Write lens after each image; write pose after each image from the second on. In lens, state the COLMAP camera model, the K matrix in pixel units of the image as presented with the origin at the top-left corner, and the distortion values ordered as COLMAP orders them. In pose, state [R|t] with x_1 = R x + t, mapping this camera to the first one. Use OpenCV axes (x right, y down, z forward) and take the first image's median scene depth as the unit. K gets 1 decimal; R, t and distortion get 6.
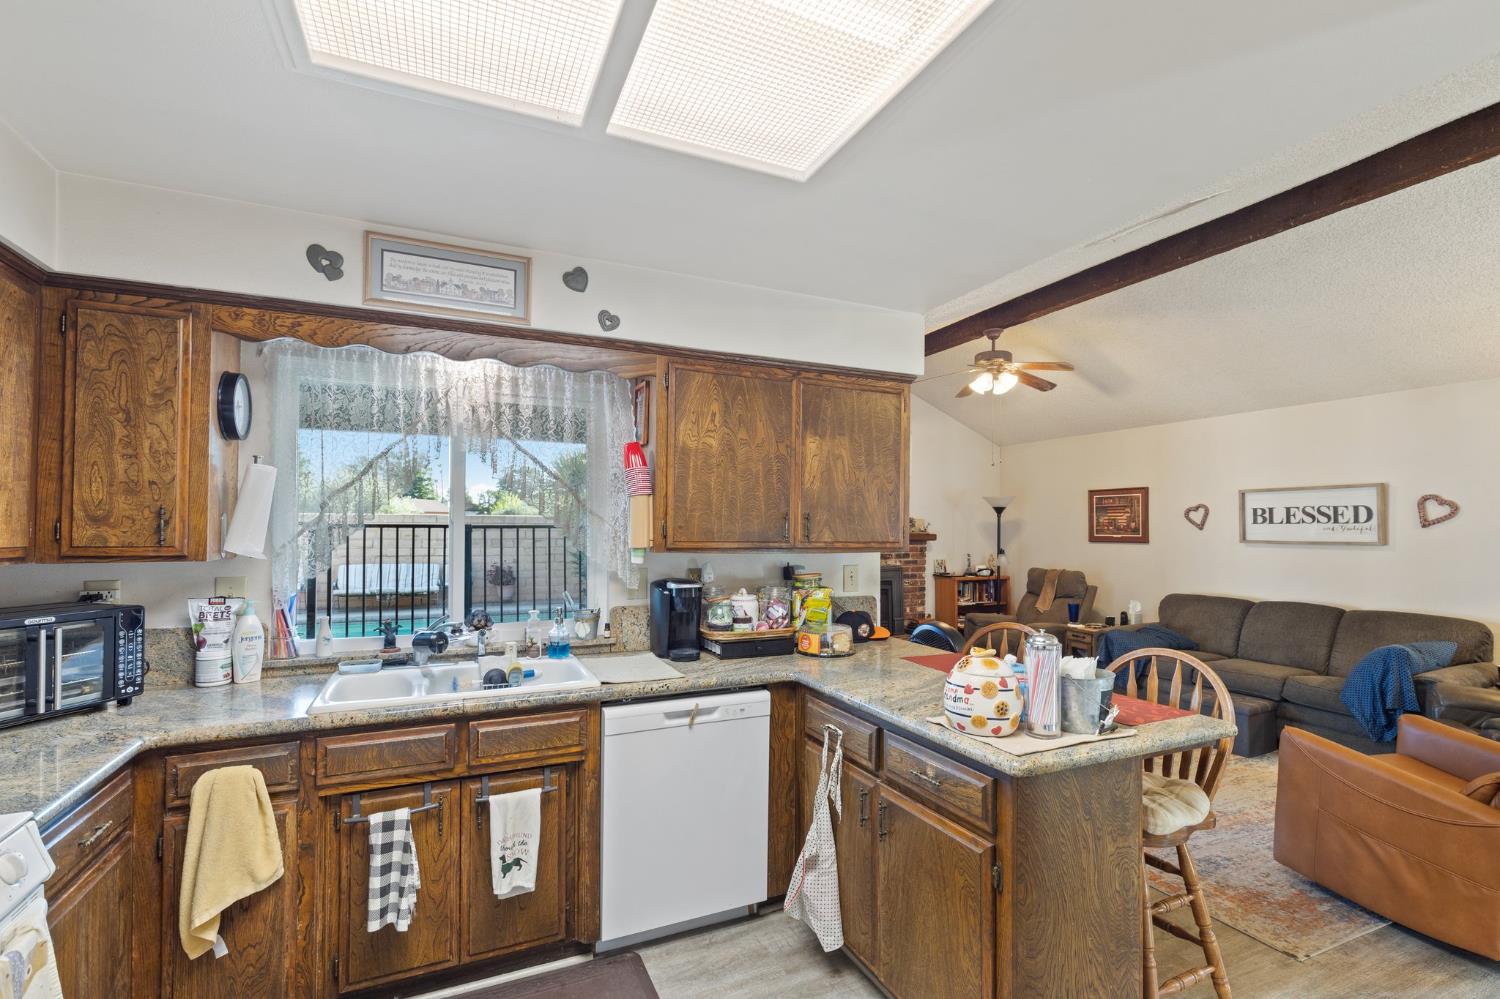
lens RADIAL K [[684.6, 0, 779.7], [0, 684.6, 513.6], [0, 0, 1]] dist [0.007290, 0.000119]
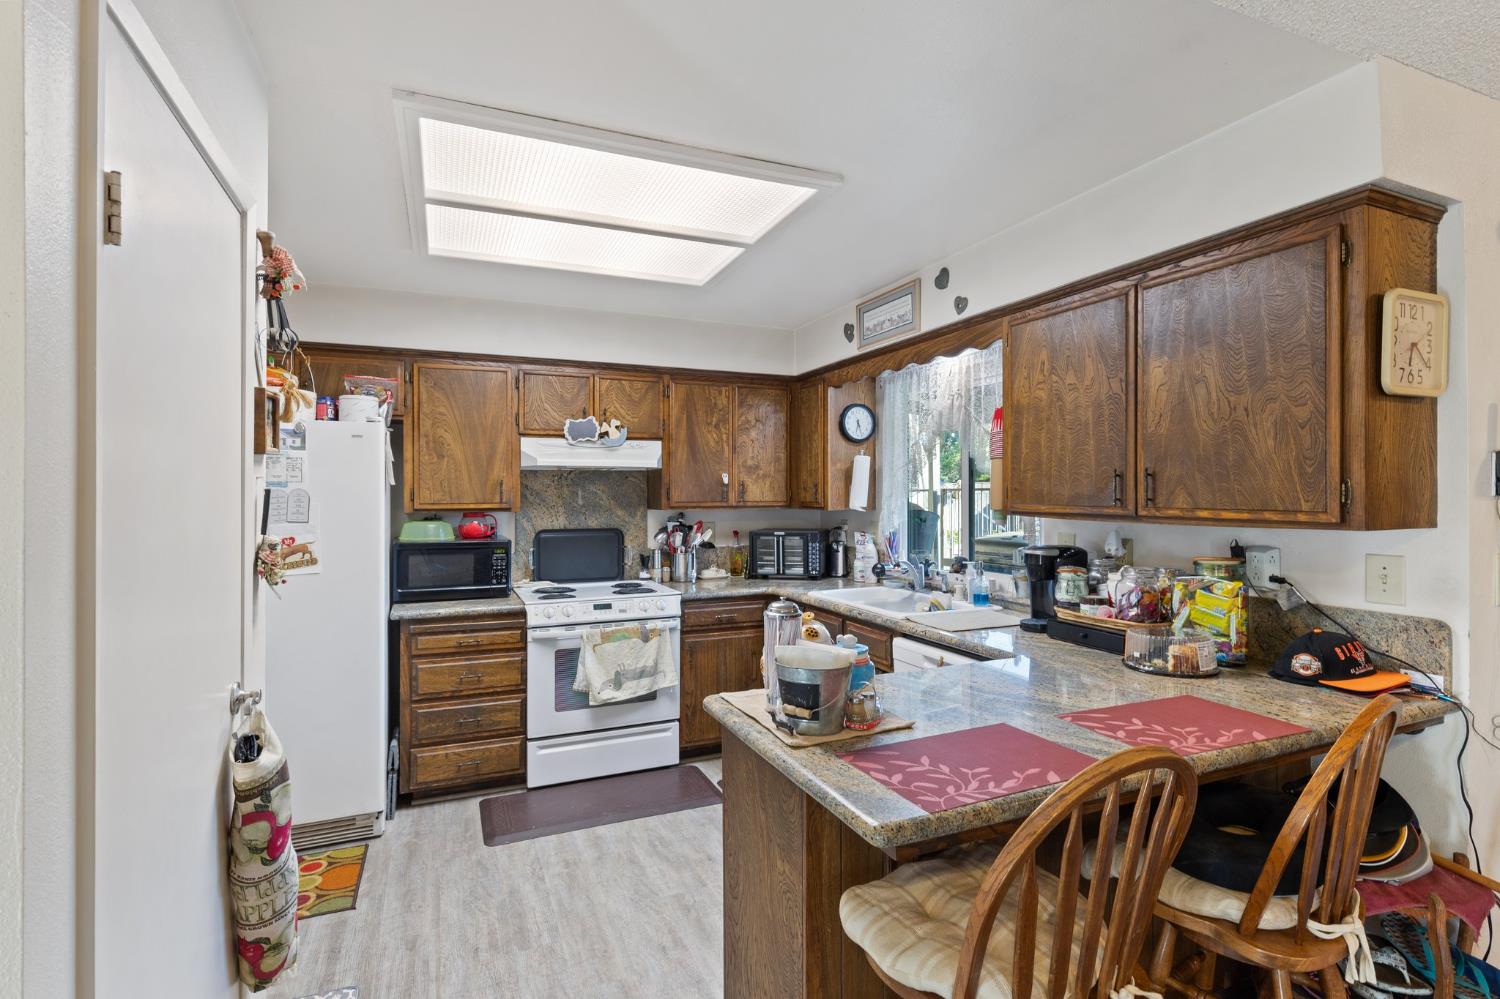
lens RADIAL K [[743.5, 0, 750.0], [0, 743.5, 499.5], [0, 0, 1]] dist [-0.000911, -0.000062]
pose [[-0.049878, 0.000618, -0.998755, 0.841884], [0.019993, 0.999800, -0.000380, 0.024748], [0.998555, -0.019987, -0.049881, 0.618363]]
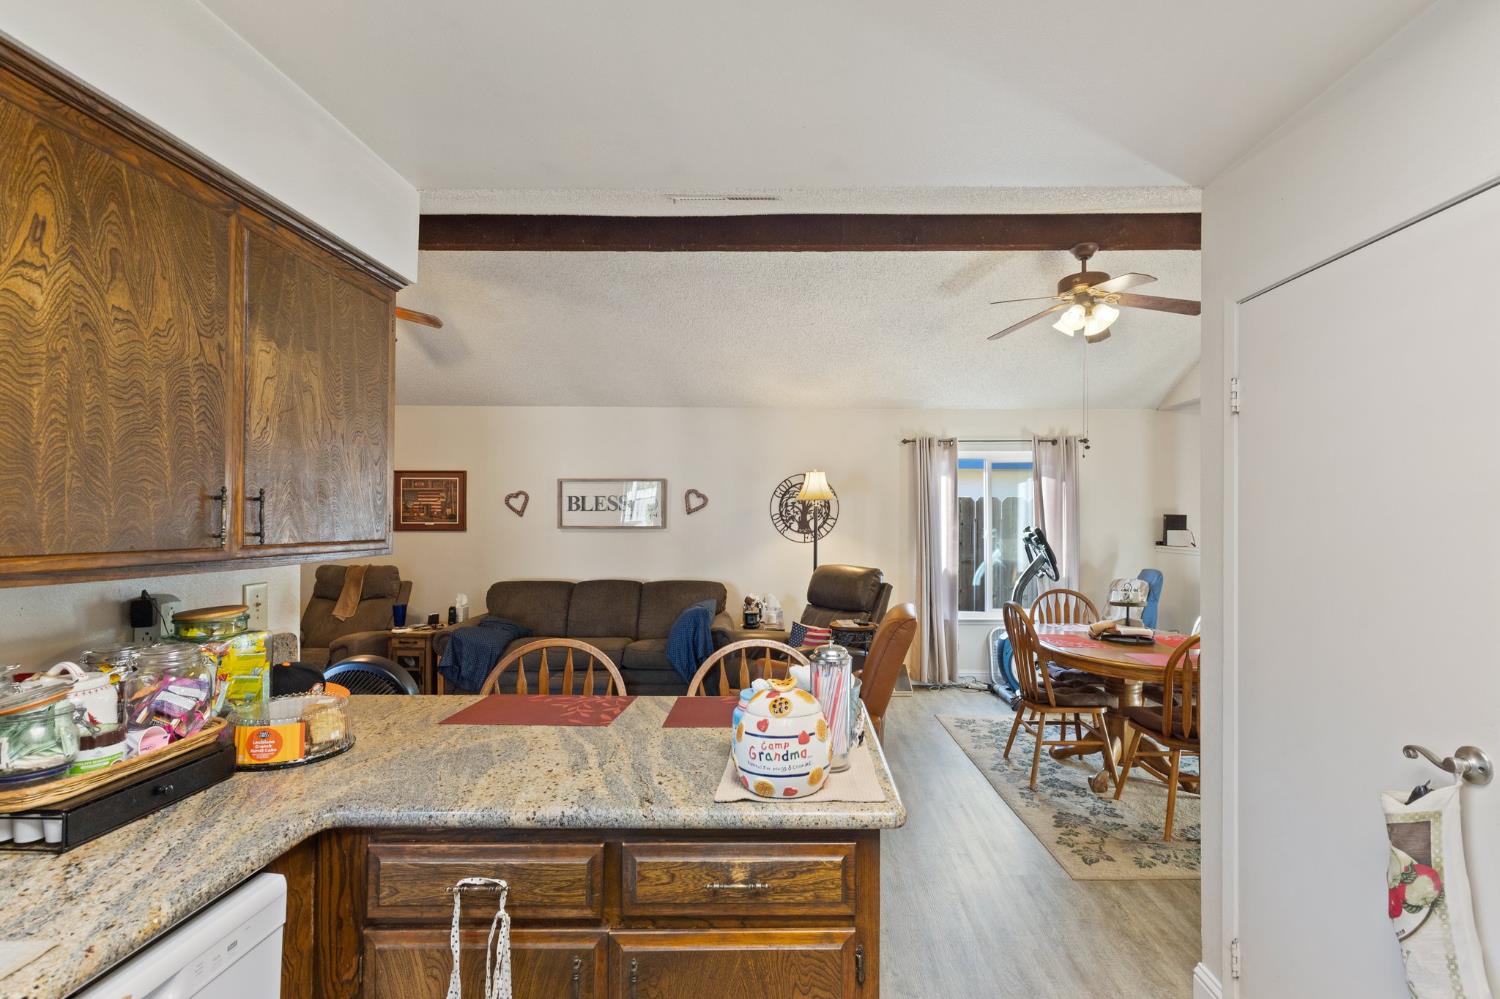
lens RADIAL K [[684.6, 0, 779.7], [0, 684.6, 513.6], [0, 0, 1]] dist [0.007290, 0.000119]
pose [[0.445661, -0.000100, 0.895202, -0.241465], [-0.019195, 0.999769, 0.009668, 0.004947], [-0.894996, -0.021492, 0.445556, 0.424835]]
